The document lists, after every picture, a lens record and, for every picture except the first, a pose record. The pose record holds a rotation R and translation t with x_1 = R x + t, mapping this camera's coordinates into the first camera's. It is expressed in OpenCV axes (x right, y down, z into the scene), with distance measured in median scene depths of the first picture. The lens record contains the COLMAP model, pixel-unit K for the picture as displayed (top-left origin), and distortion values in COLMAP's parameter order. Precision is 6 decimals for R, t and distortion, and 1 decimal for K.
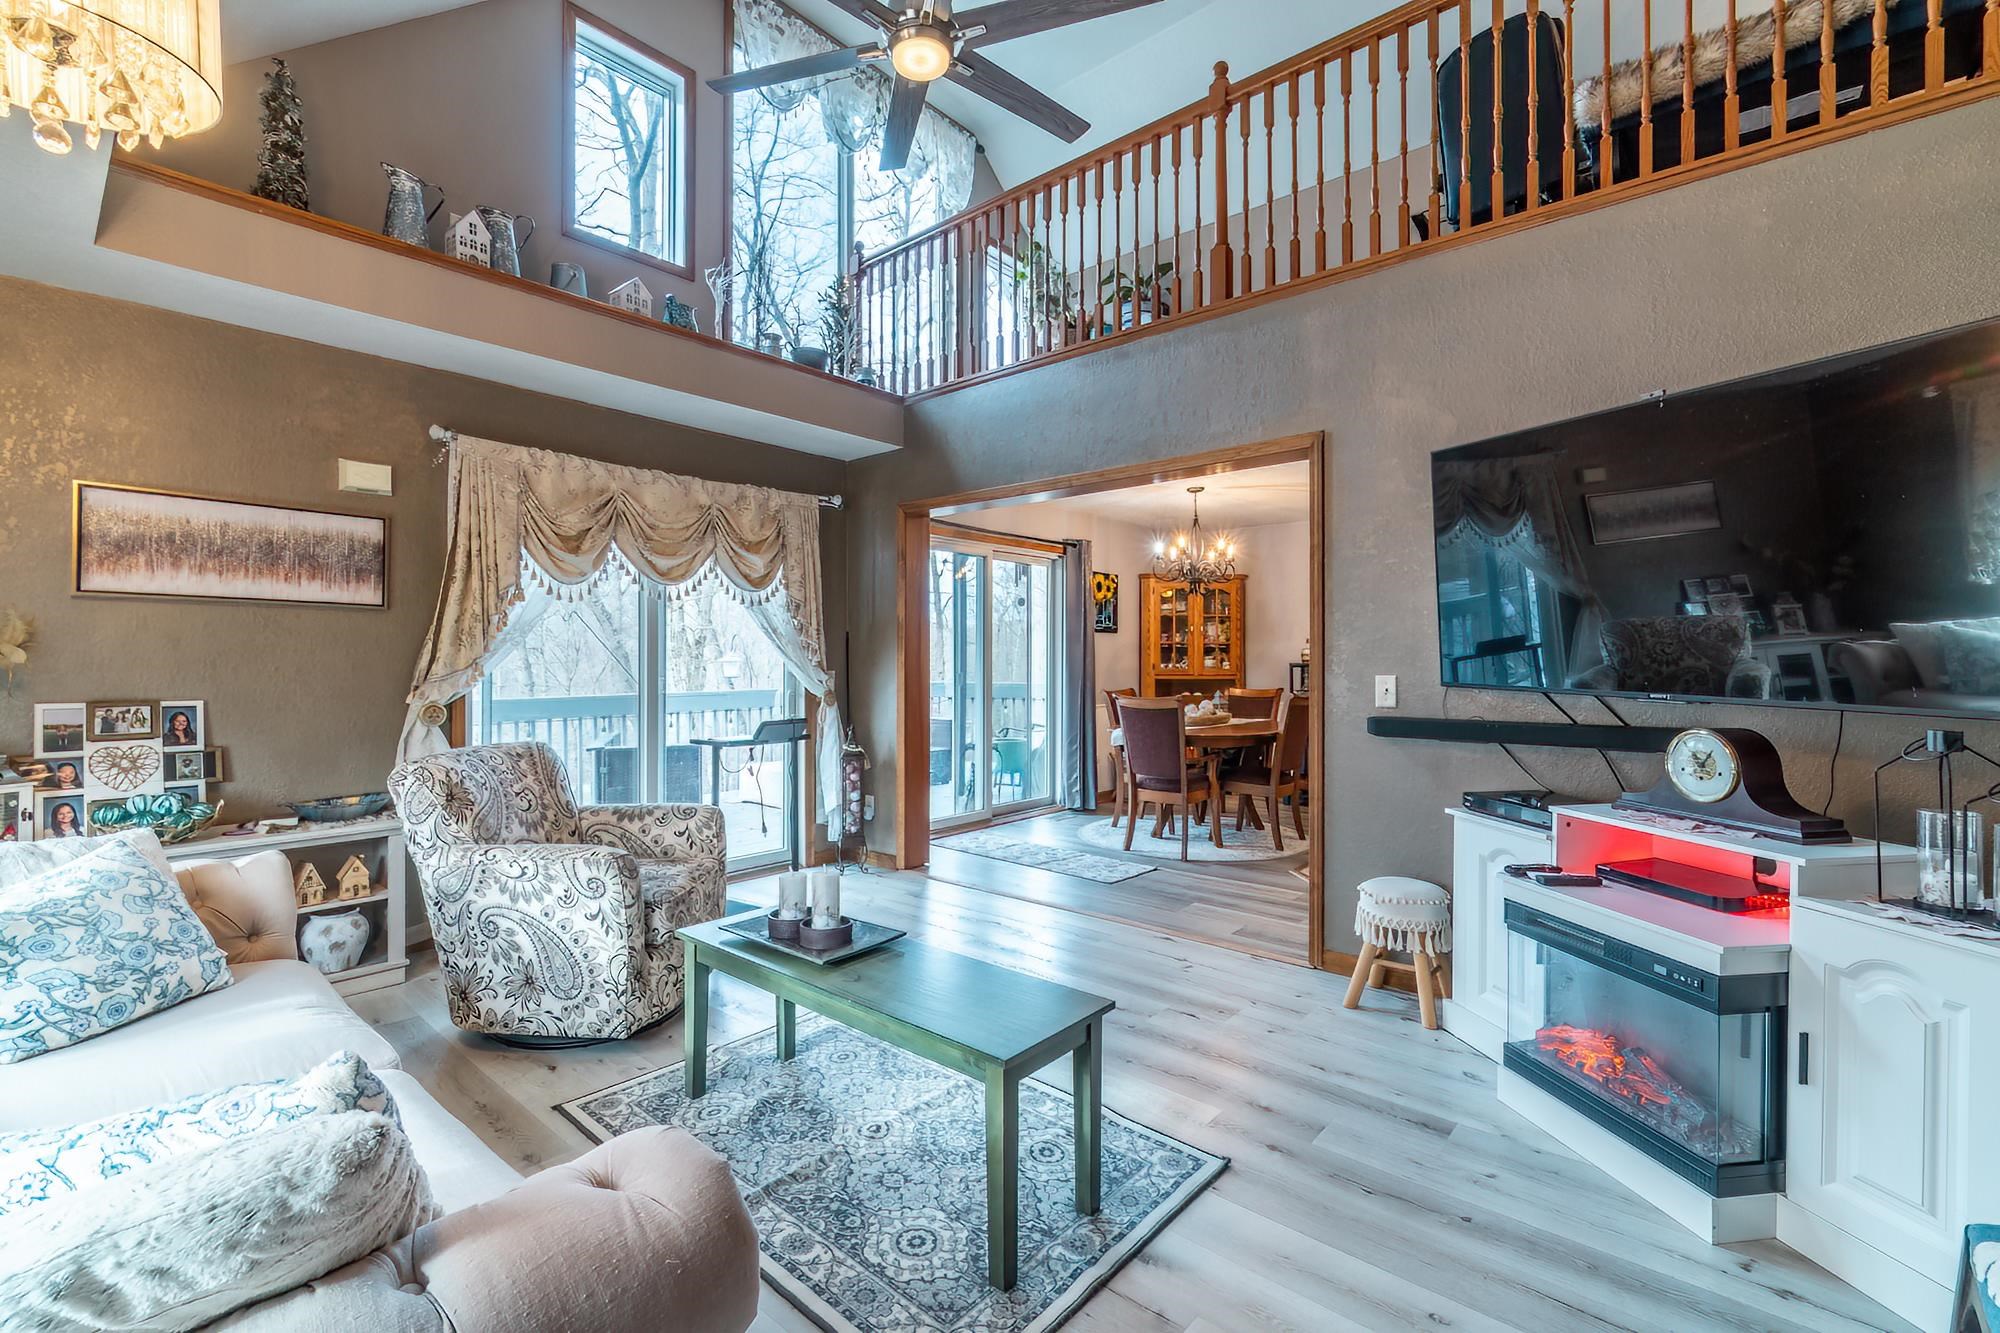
lens RADIAL K [[869.7, 0, 1000.0], [0, 869.7, 666.5], [0, 0, 1]] dist [0.000873, 0.000105]
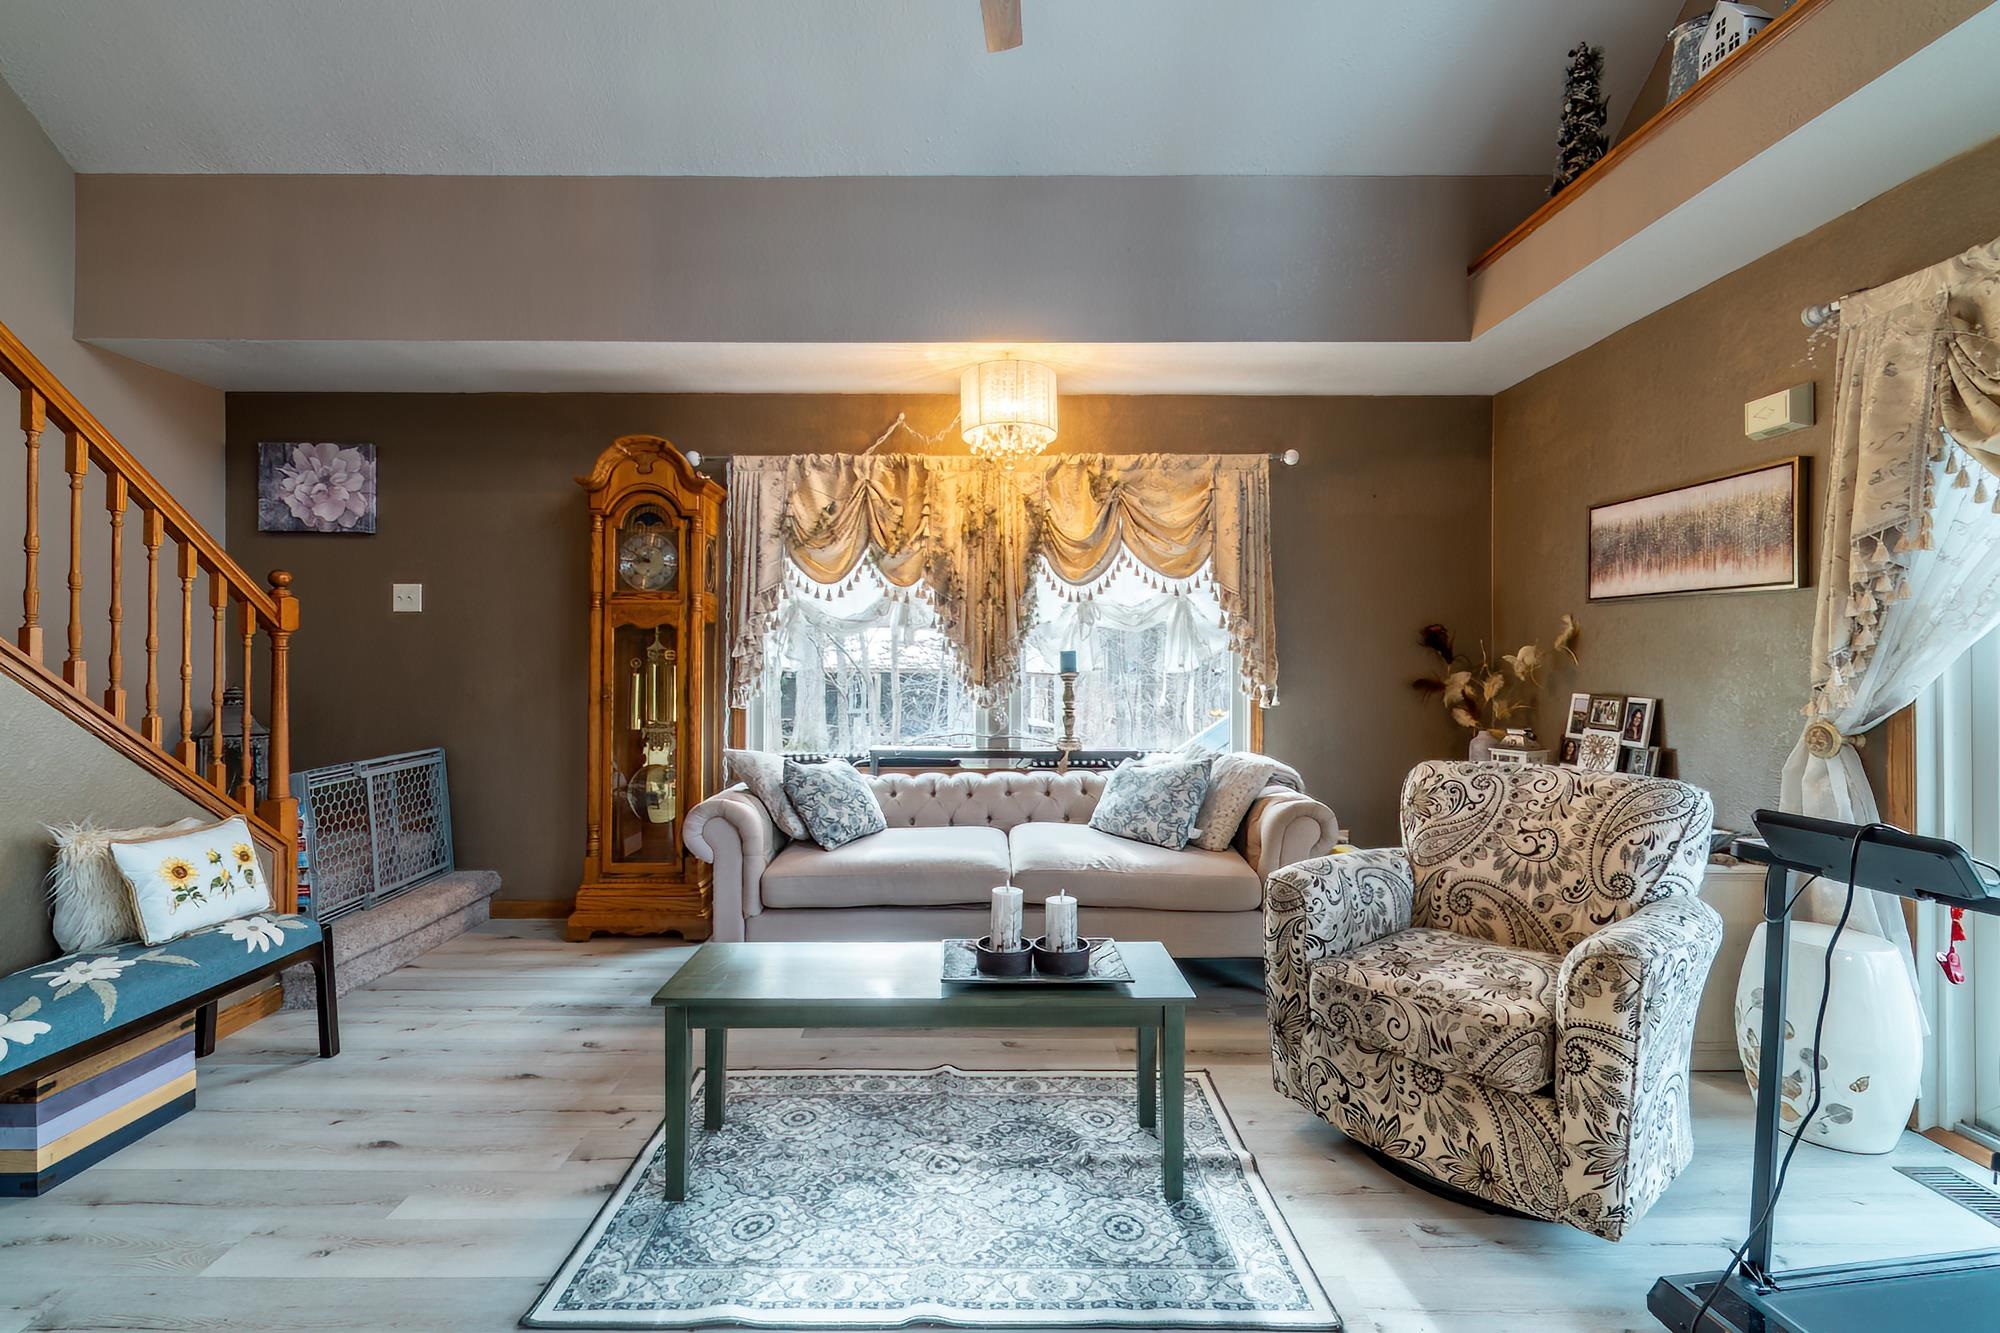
lens RADIAL K [[862.3, 0, 968.3], [0, 862.3, 656.3], [0, 0, 1]] dist [-0.002639, -0.000225]
pose [[-0.764603, -0.004063, -0.644488, 0.332399], [-0.007314, 0.999970, 0.002372, -0.006435], [0.644460, 0.006528, -0.764610, 1.341016]]
